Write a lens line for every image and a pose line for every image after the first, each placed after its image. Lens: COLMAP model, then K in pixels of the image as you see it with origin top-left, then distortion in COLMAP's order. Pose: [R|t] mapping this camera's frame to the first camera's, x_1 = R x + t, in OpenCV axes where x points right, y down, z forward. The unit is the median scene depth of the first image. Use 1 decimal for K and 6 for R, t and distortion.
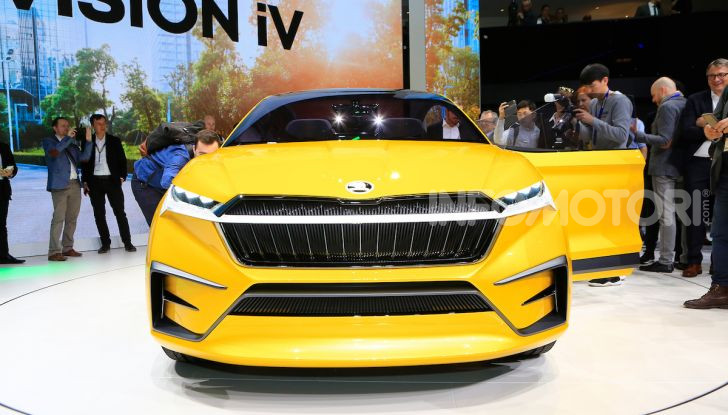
lens RADIAL K [[565.0, 0, 369.3], [0, 565.0, 202.8], [0, 0, 1]] dist [-0.042553, 0.023757]
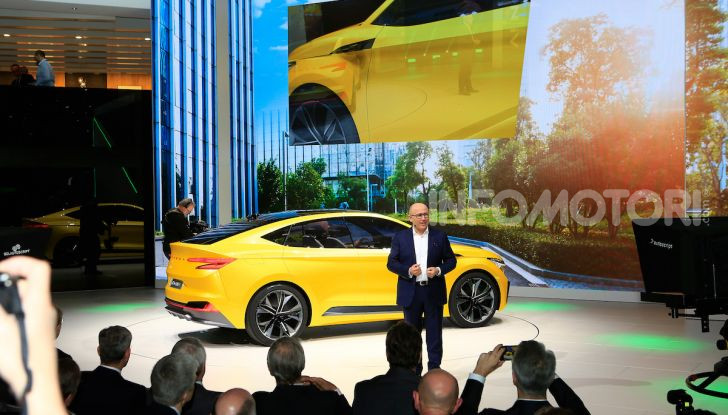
lens RADIAL K [[980.8, 0, 369.8], [0, 980.8, 203.3], [0, 0, 1]] dist [-0.015823, 0.000000]
pose [[0.303259, 0.036444, -0.952211, 1.570620], [-0.043214, 0.998766, 0.024464, -0.163511], [0.951928, 0.033730, 0.304460, 0.177262]]
